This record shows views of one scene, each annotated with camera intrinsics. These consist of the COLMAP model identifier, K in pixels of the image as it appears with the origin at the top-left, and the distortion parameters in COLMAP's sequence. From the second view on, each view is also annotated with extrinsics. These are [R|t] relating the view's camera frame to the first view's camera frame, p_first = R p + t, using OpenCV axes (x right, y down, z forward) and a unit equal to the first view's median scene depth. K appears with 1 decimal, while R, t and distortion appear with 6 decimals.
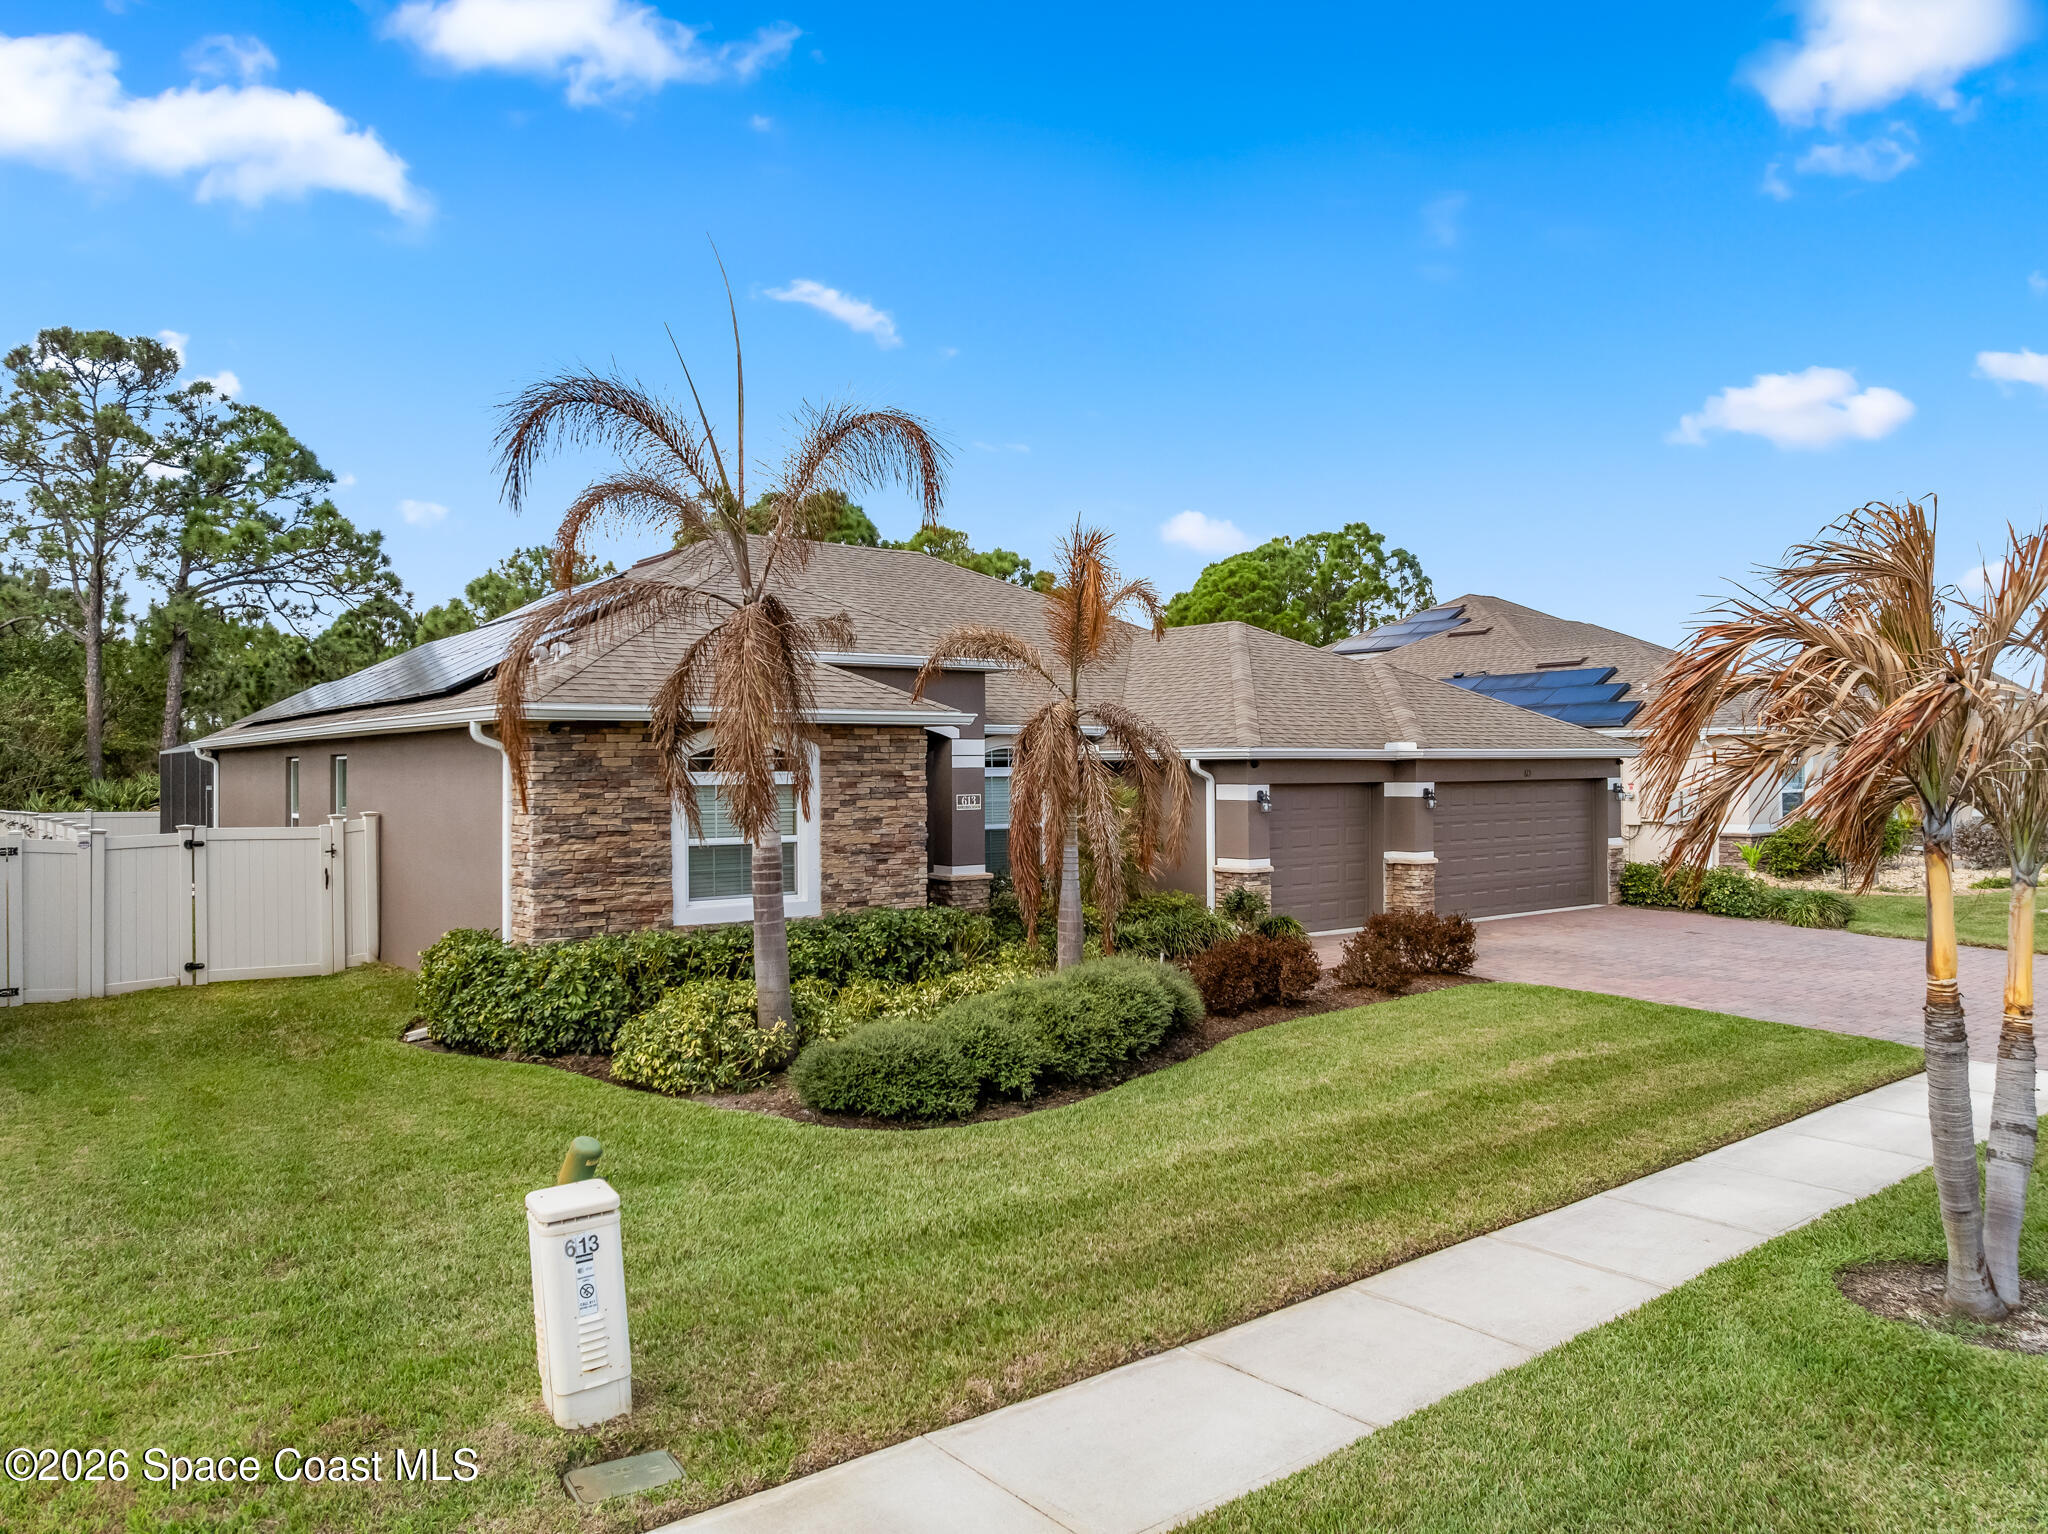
lens RADIAL K [[1423.6, 0, 1024.0], [0, 1423.6, 767.0], [0, 0, 1]] dist [-0.004343, -0.003588]
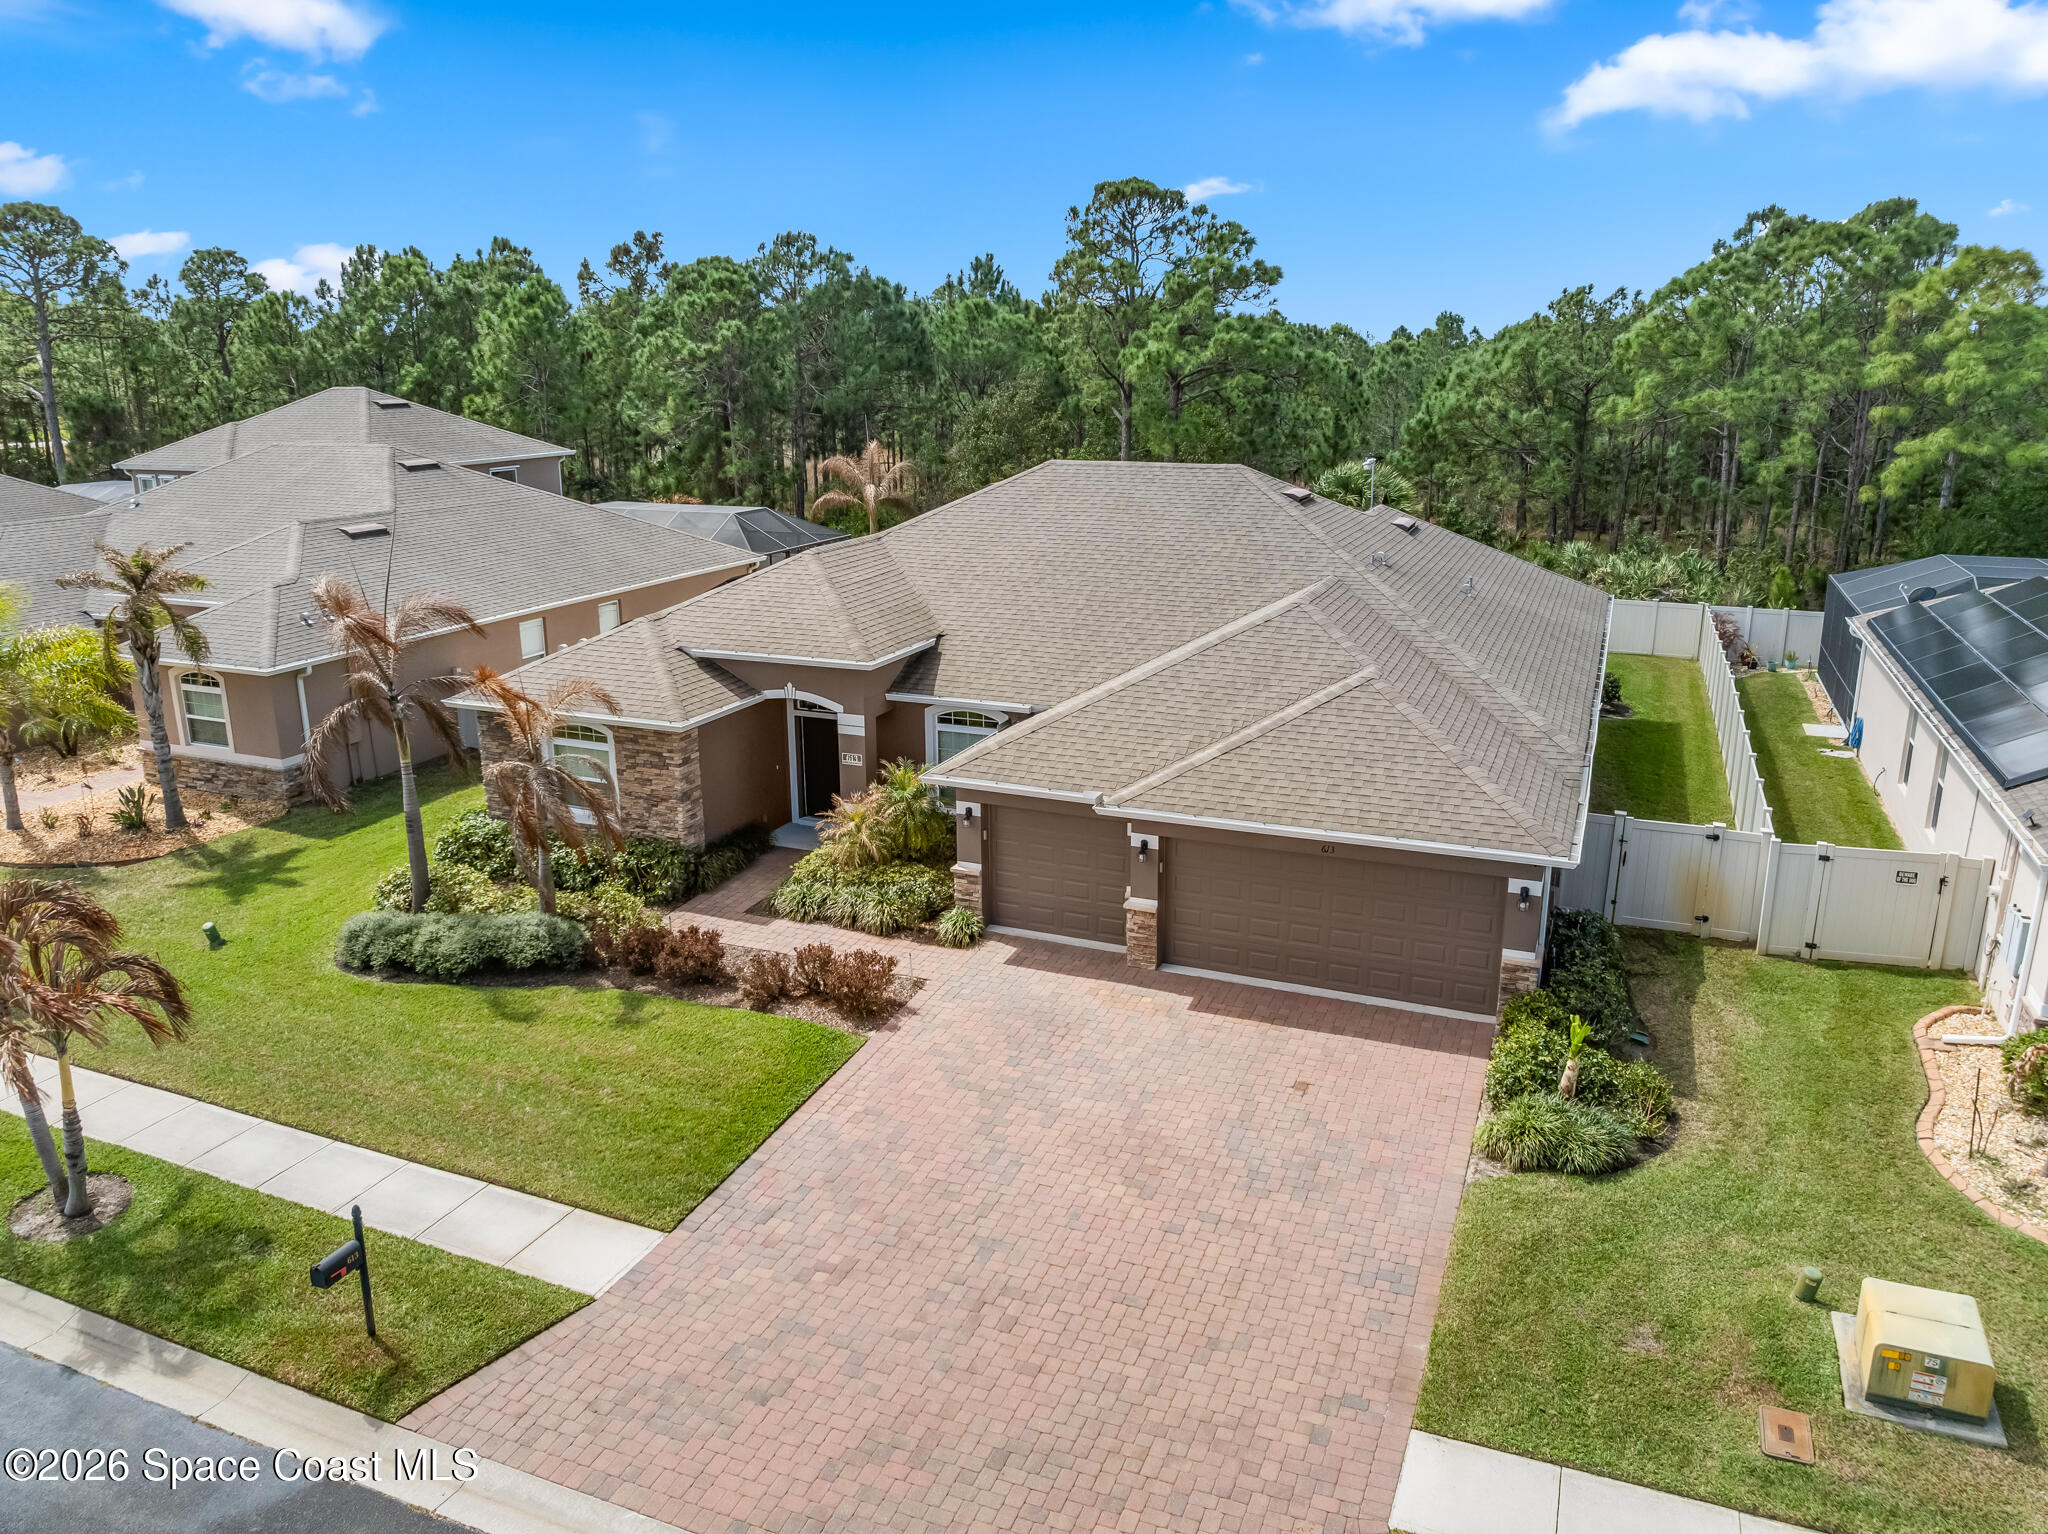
lens RADIAL K [[1436.6, 0, 1040.0], [0, 1436.6, 765.7], [0, 0, 1]] dist [-0.038597, 0.001350]
pose [[0.493805, 0.244048, -0.834624, 1.450470], [-0.001850, 0.960102, 0.279644, -0.428498], [0.869571, -0.136545, 0.474555, 0.621594]]
